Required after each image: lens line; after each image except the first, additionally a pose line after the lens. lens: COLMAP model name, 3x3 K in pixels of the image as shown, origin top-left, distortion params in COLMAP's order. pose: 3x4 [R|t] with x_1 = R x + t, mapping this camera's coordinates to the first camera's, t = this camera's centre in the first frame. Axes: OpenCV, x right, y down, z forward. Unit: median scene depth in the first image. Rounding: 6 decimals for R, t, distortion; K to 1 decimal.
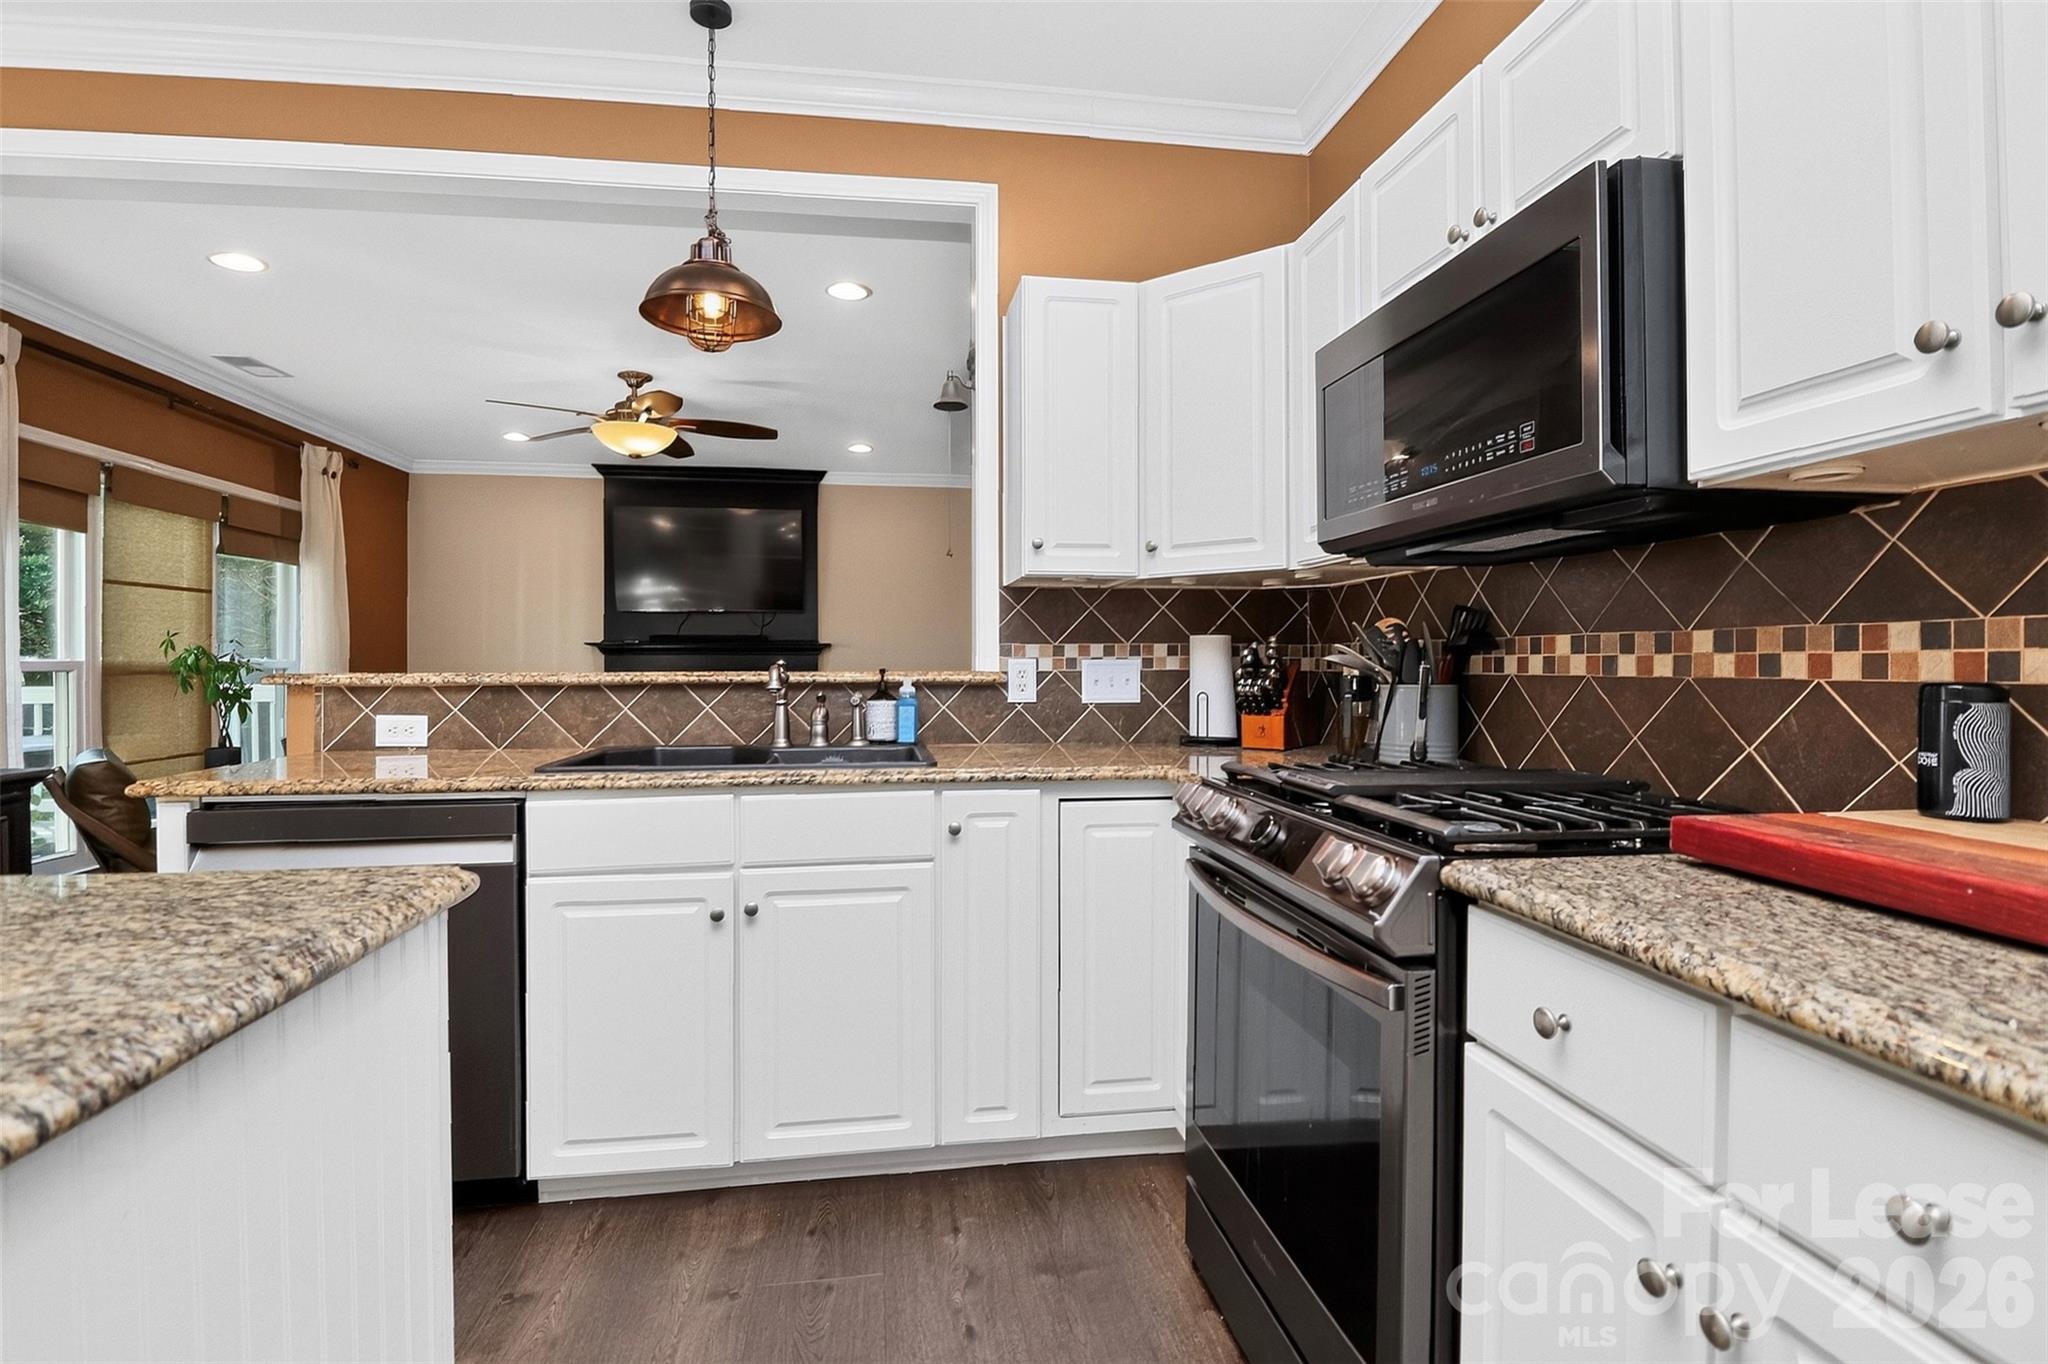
lens RADIAL K [[970.0, 0, 1011.2], [0, 970.0, 650.1], [0, 0, 1]] dist [-0.005944, -0.008327]
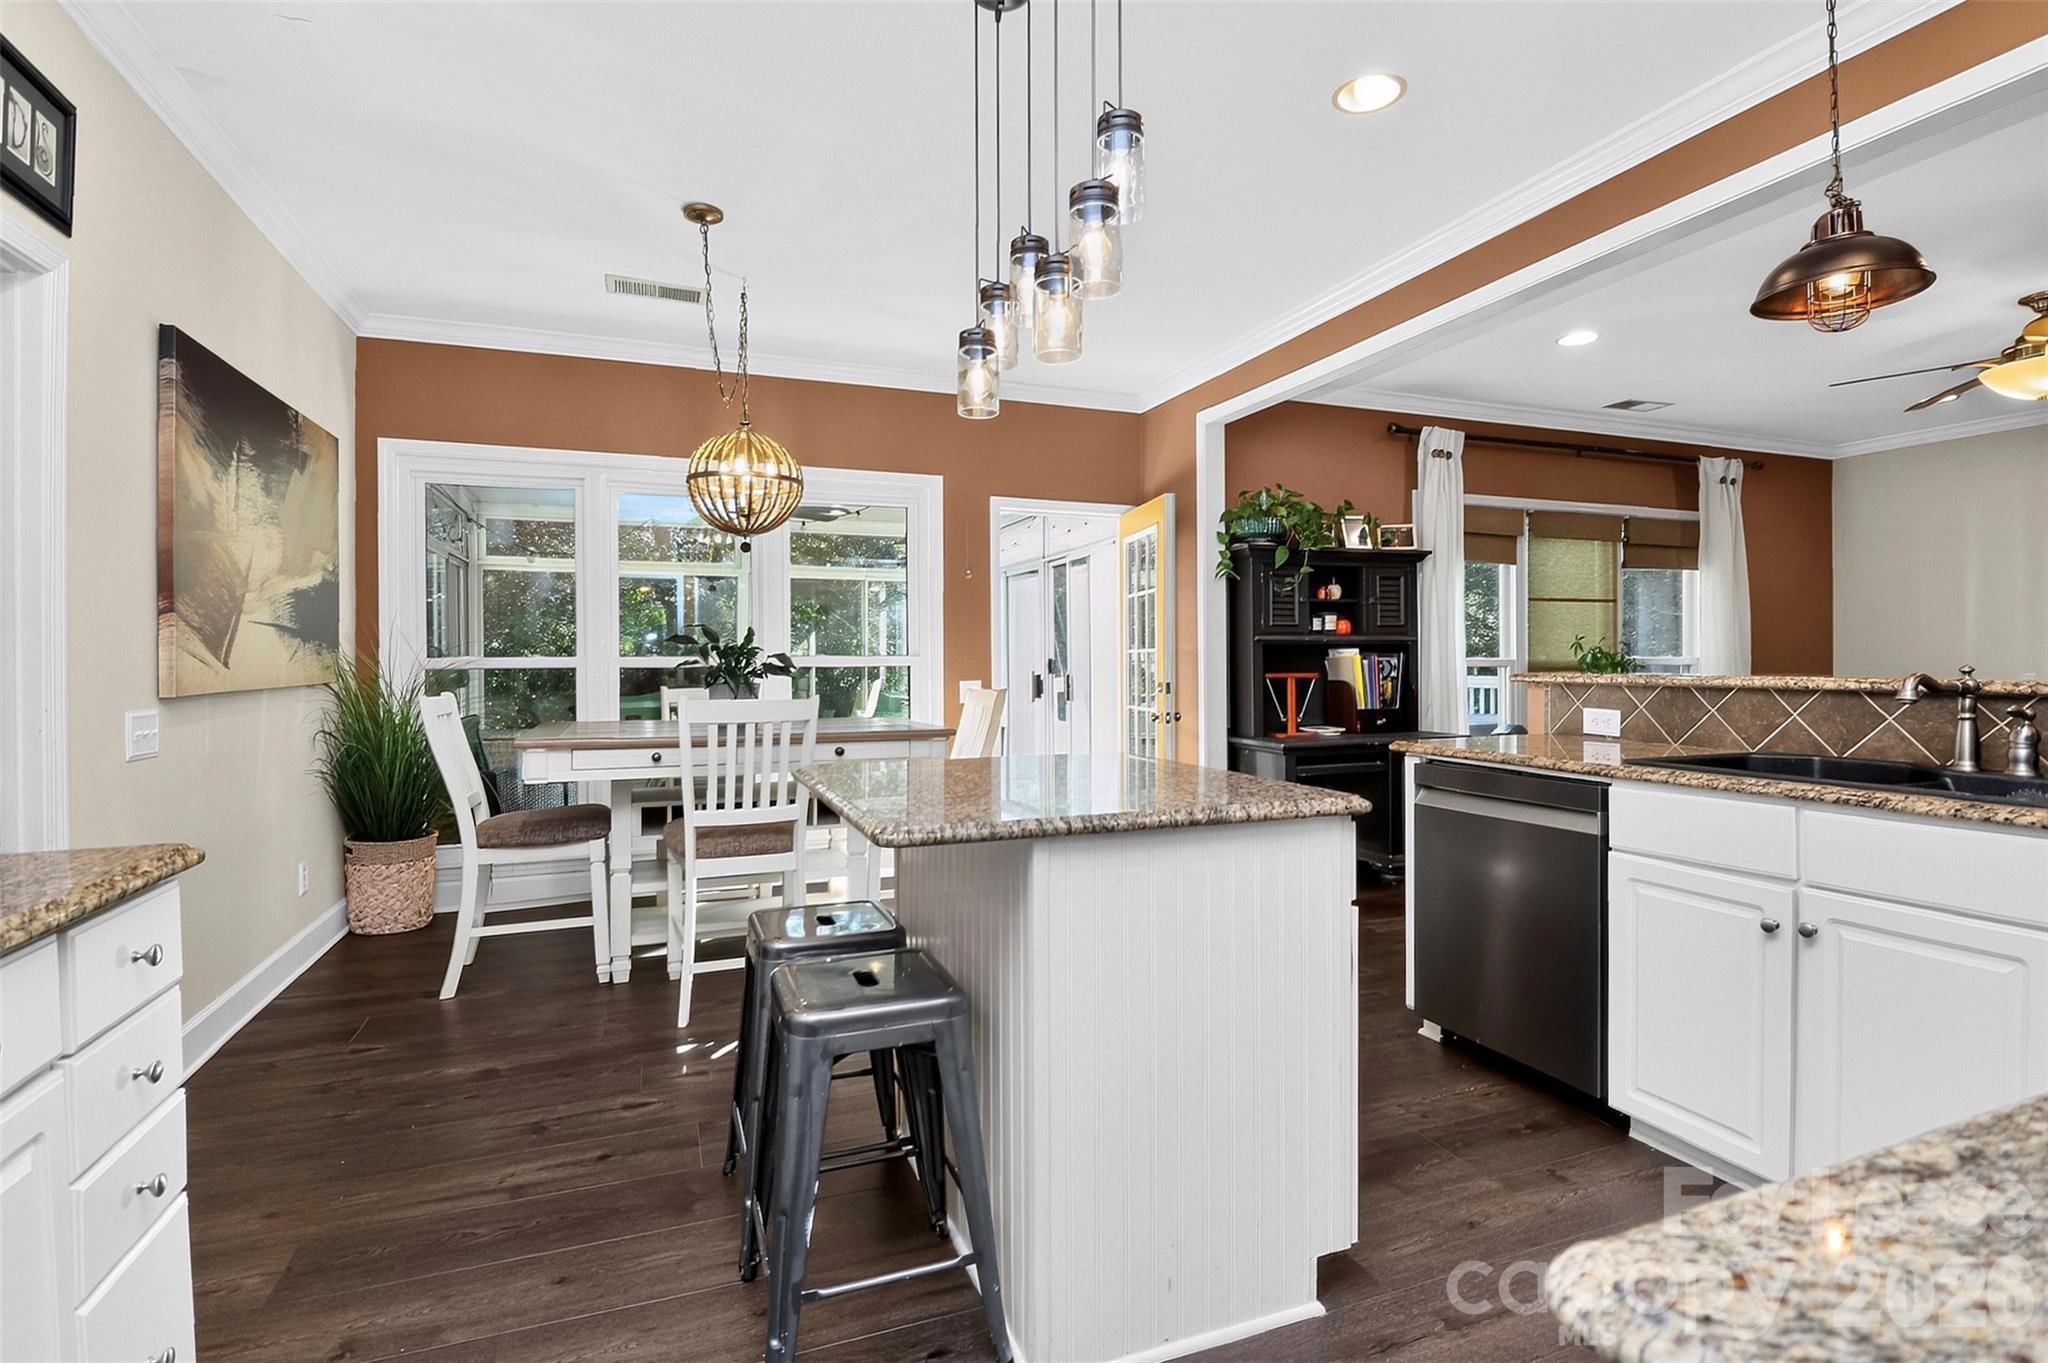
lens RADIAL K [[970.0, 0, 1022.8], [0, 970.0, 656.2], [0, 0, 1]] dist [-0.005944, -0.008327]
pose [[0.217631, -0.000116, -0.976031, 0.382202], [0.013254, 0.999908, 0.002836, -0.010883], [0.975941, -0.013554, 0.217613, 0.038277]]
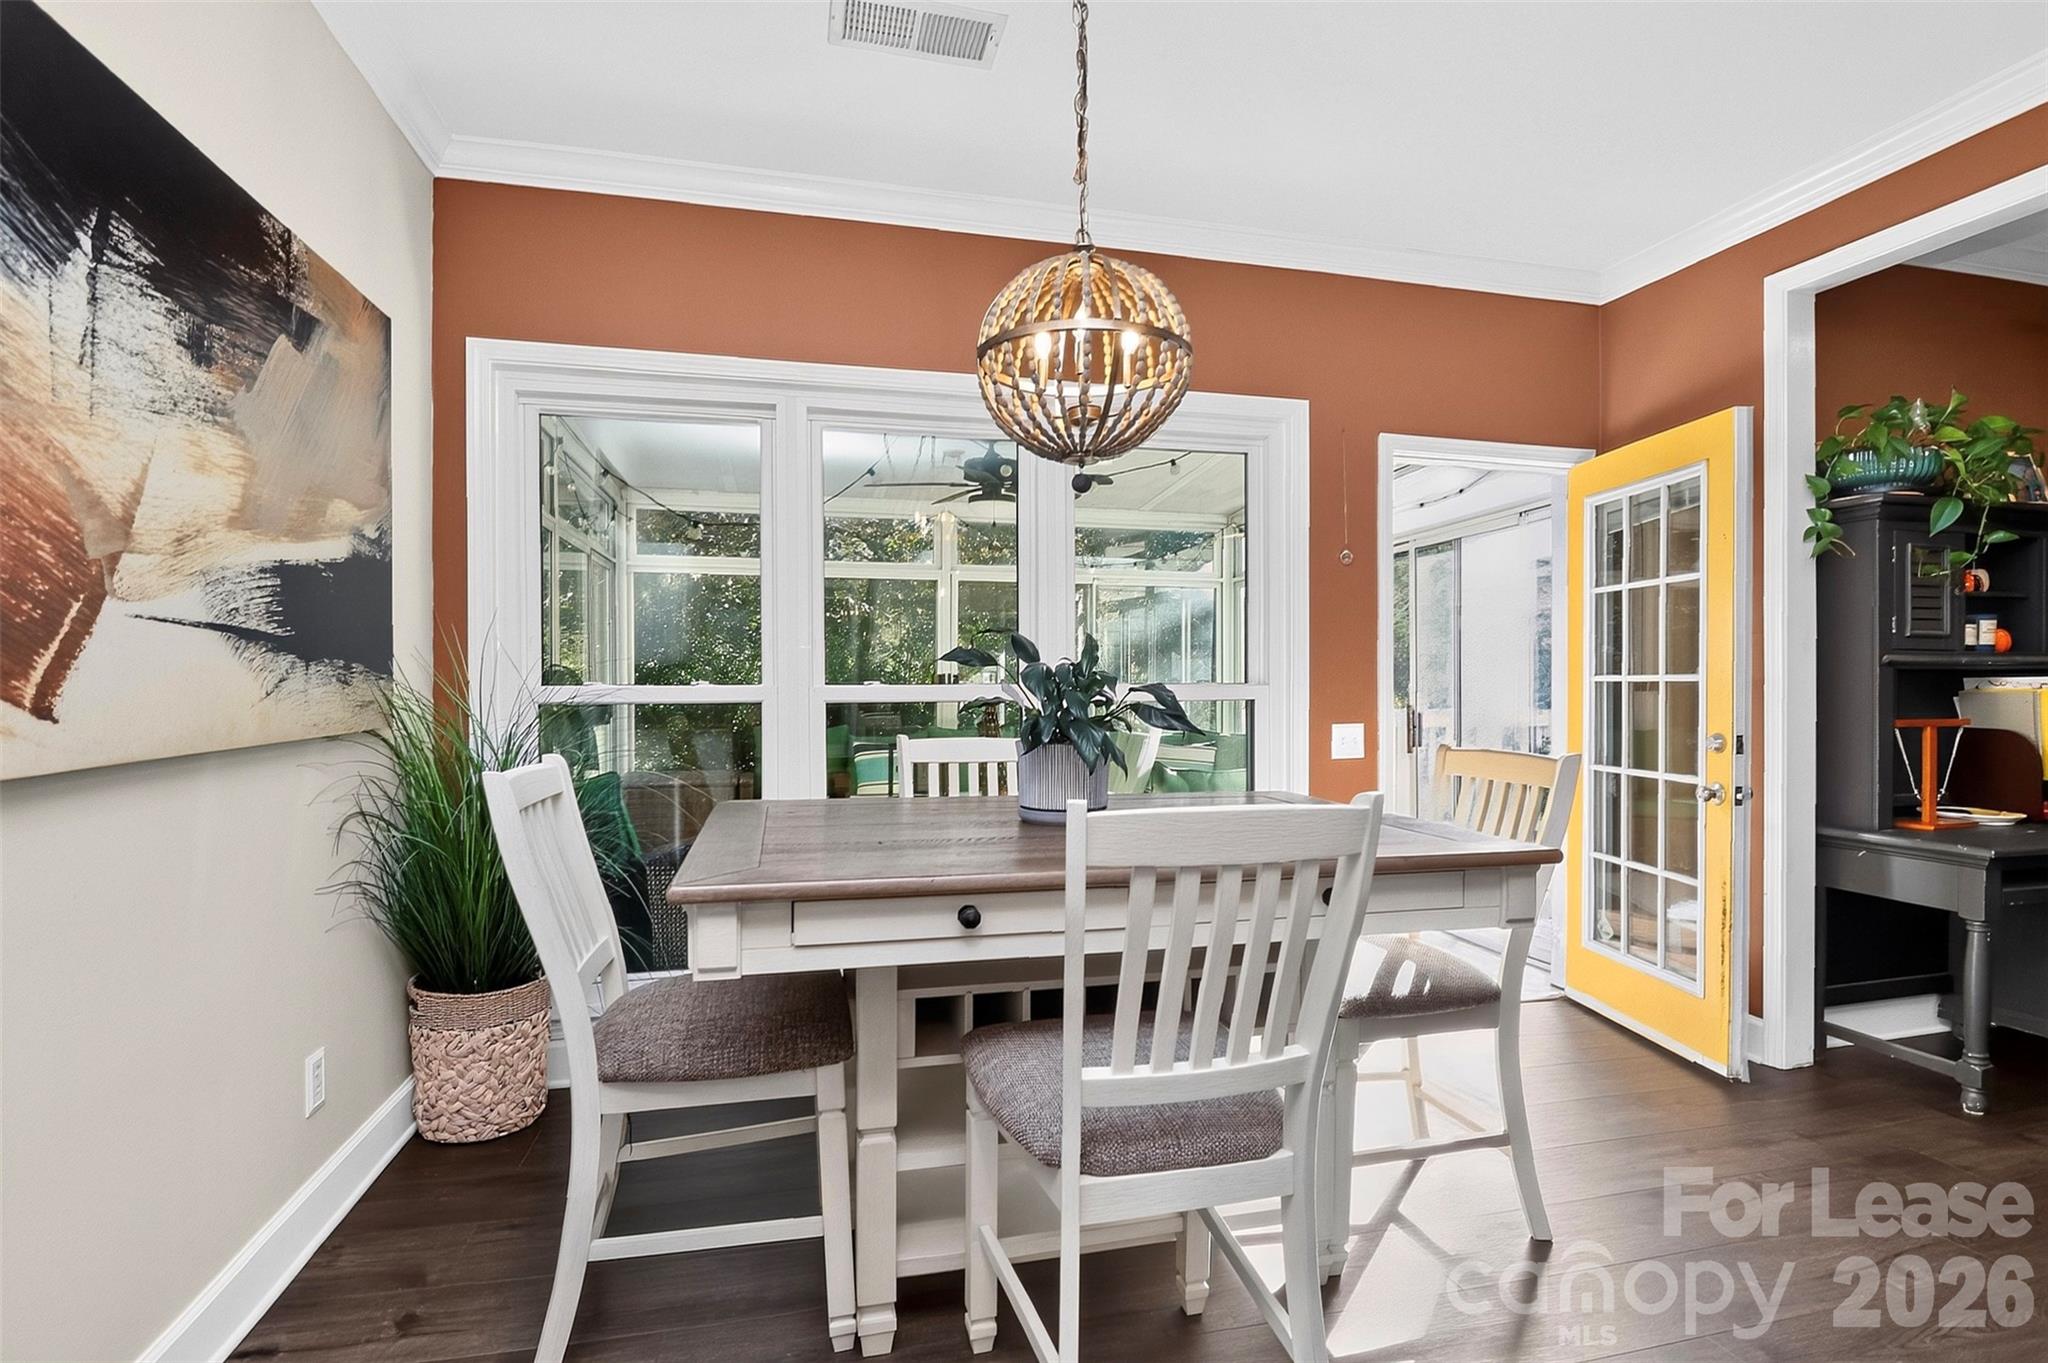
lens RADIAL K [[970.0, 0, 1024.2], [0, 970.0, 687.9], [0, 0, 1]] dist [-0.005944, -0.008327]
pose [[0.086929, 0.009790, -0.996166, -0.415061], [0.009722, 0.999896, 0.010675, -0.022316], [0.996167, -0.010613, 0.086825, -0.178601]]
